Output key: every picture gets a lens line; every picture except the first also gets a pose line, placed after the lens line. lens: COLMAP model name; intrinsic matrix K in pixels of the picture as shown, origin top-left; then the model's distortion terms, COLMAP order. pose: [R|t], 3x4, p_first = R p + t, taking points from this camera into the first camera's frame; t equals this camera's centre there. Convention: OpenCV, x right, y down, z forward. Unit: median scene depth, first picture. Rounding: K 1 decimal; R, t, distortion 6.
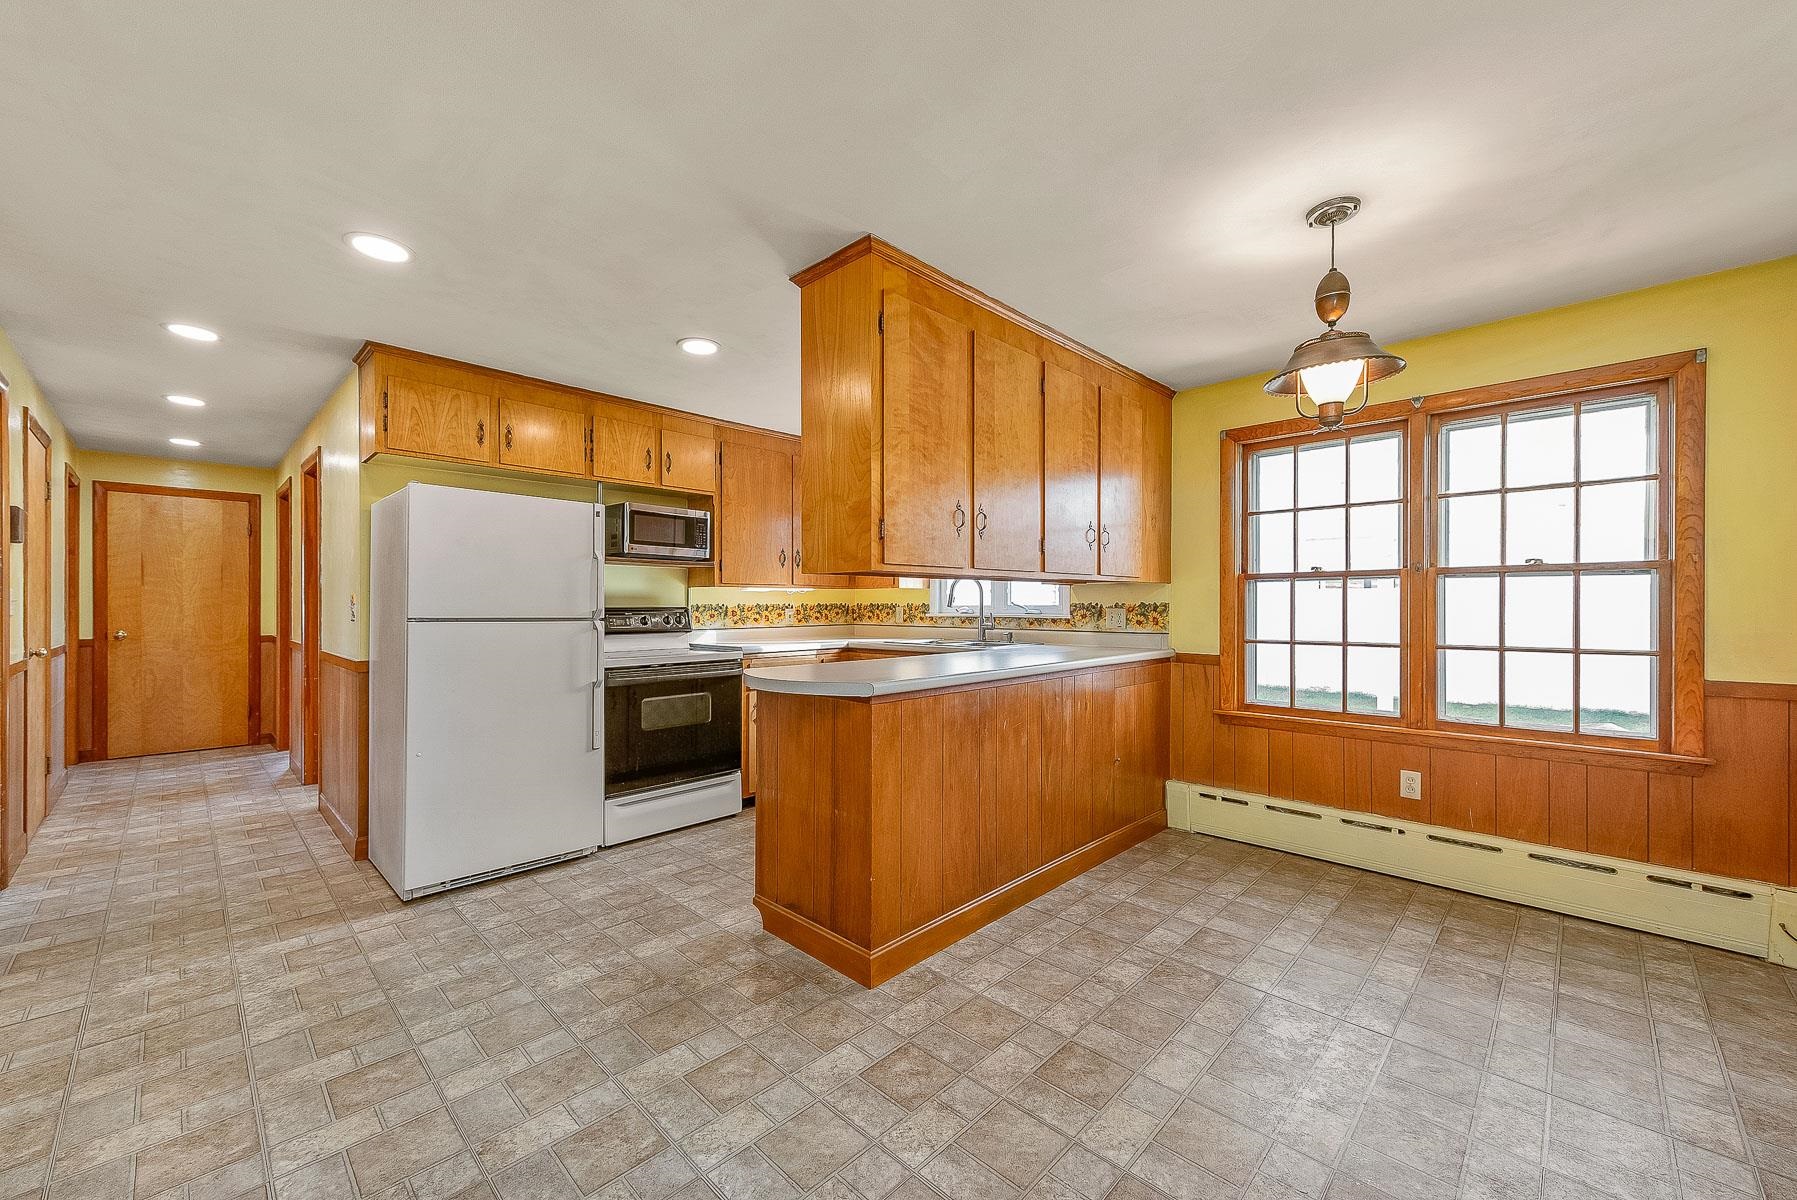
lens RADIAL K [[700.2, 0, 908.1], [0, 700.2, 594.6], [0, 0, 1]] dist [0.006419, -0.000928]
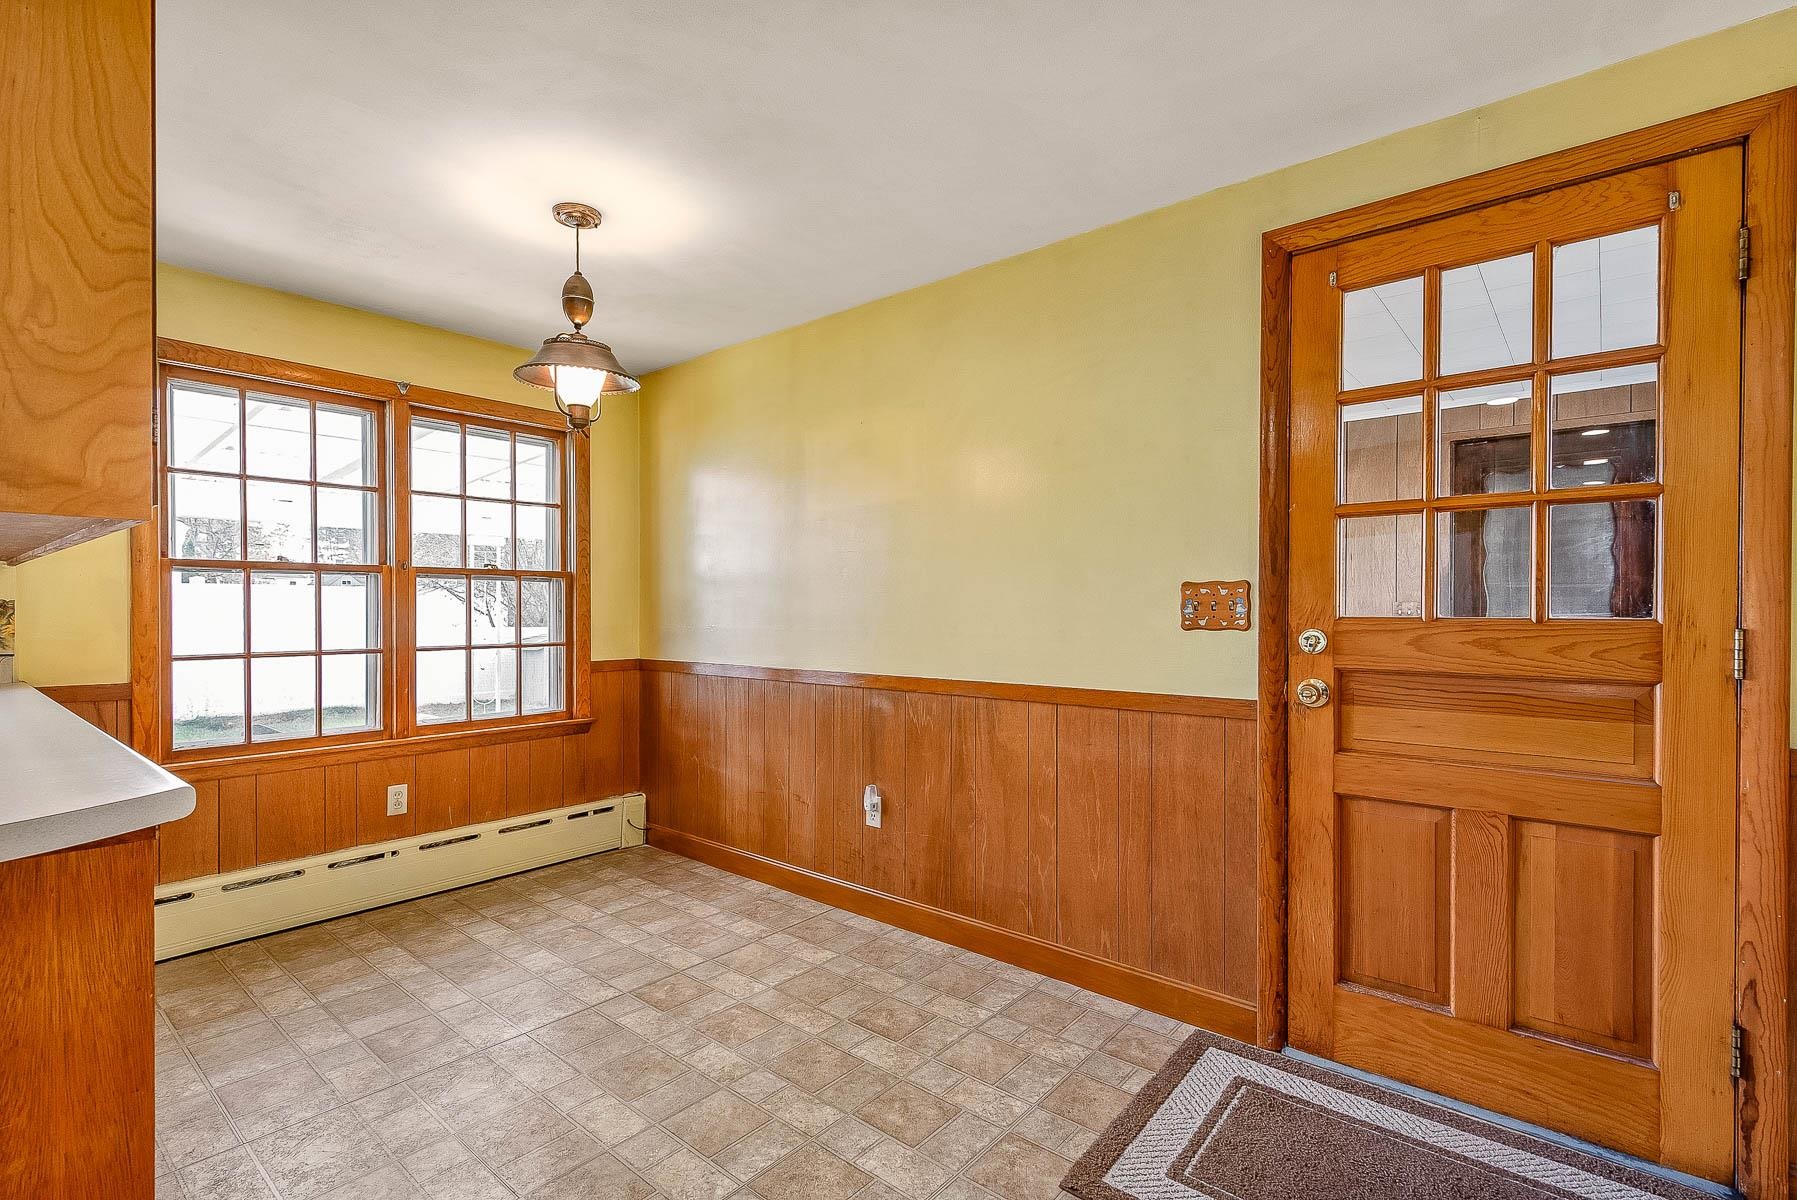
lens RADIAL K [[819.7, 0, 898.9], [0, 819.7, 596.5], [0, 0, 1]] dist [0.022562, -0.000678]
pose [[-0.050104, 0.014109, 0.998644, -0.413867], [-0.017204, 0.999740, -0.014987, 0.008905], [-0.998596, -0.017931, -0.049848, 0.407909]]
